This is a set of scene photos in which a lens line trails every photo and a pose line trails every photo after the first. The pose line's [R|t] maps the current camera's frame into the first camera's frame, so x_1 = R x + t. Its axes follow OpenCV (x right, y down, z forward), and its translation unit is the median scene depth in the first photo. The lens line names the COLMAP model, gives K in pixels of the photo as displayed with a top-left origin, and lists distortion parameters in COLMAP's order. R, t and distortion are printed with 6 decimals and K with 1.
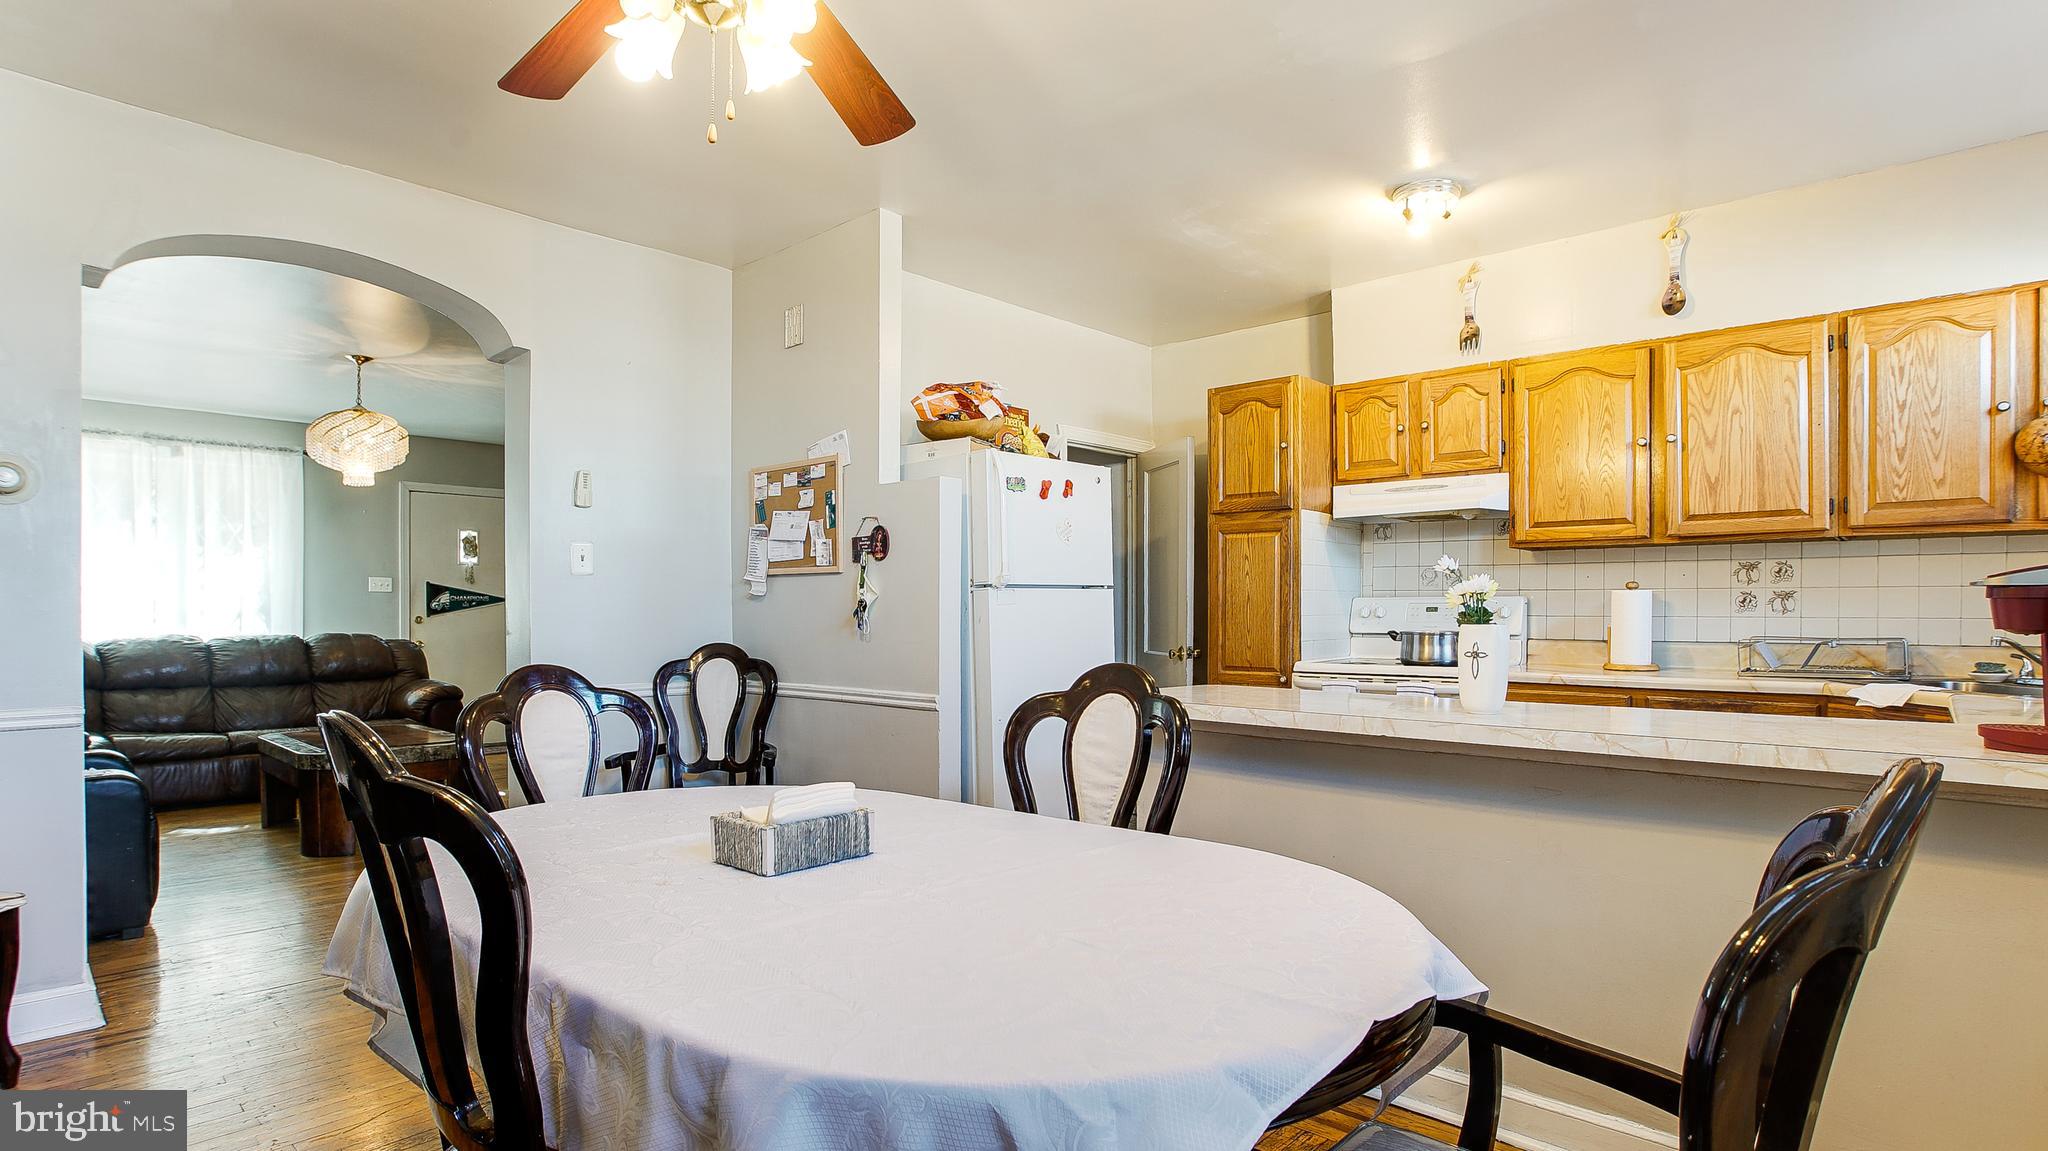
lens RADIAL K [[1030.1, 0, 1012.8], [0, 1030.1, 621.4], [0, 0, 1]] dist [-0.064139, 0.031681]
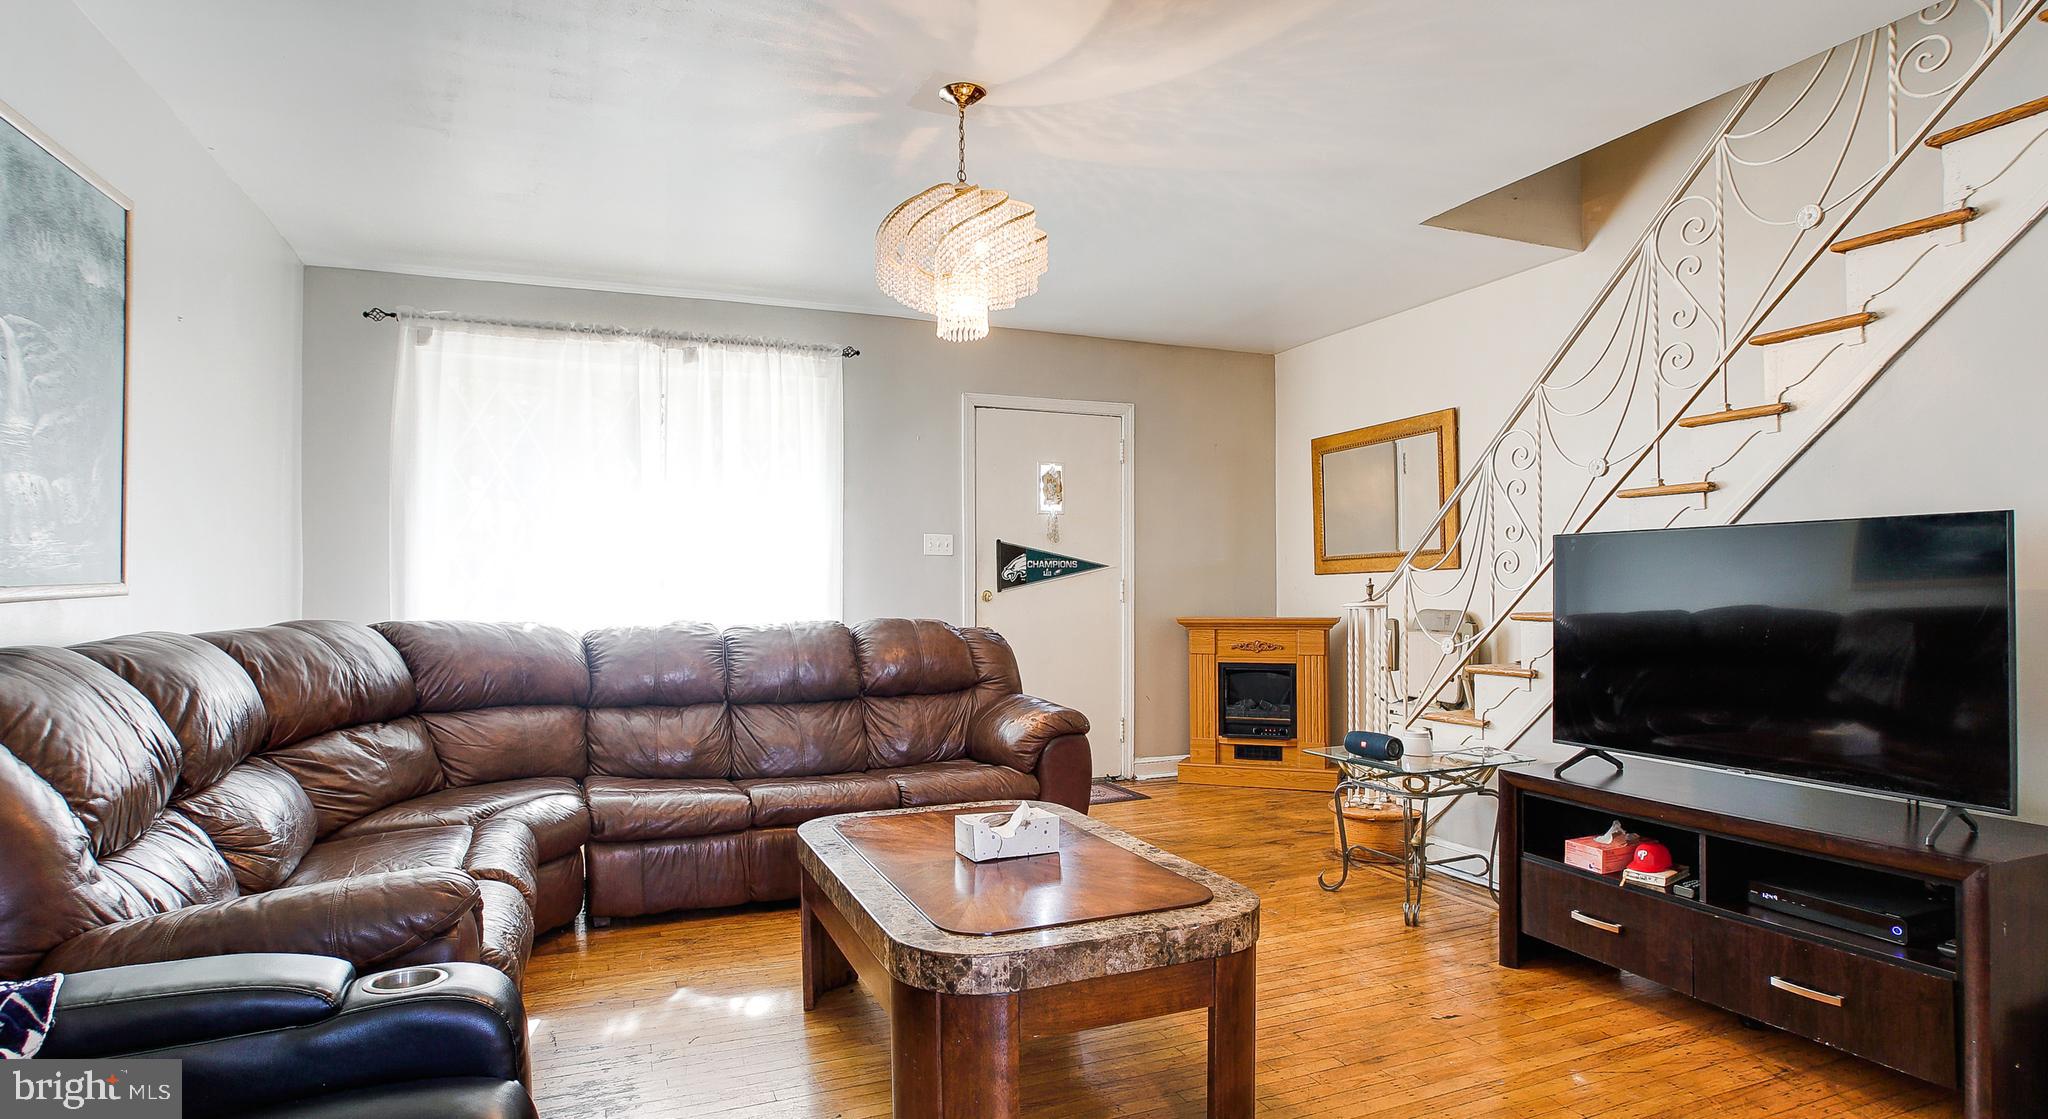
lens RADIAL K [[1061.1, 0, 1018.2], [0, 1061.1, 577.0], [0, 0, 1]] dist [-0.051606, -0.000342]
pose [[0.913375, -0.007123, -0.407057, -0.333344], [0.000949, 0.999881, -0.015367, -0.004234], [0.407118, 0.013650, 0.913273, 0.428534]]
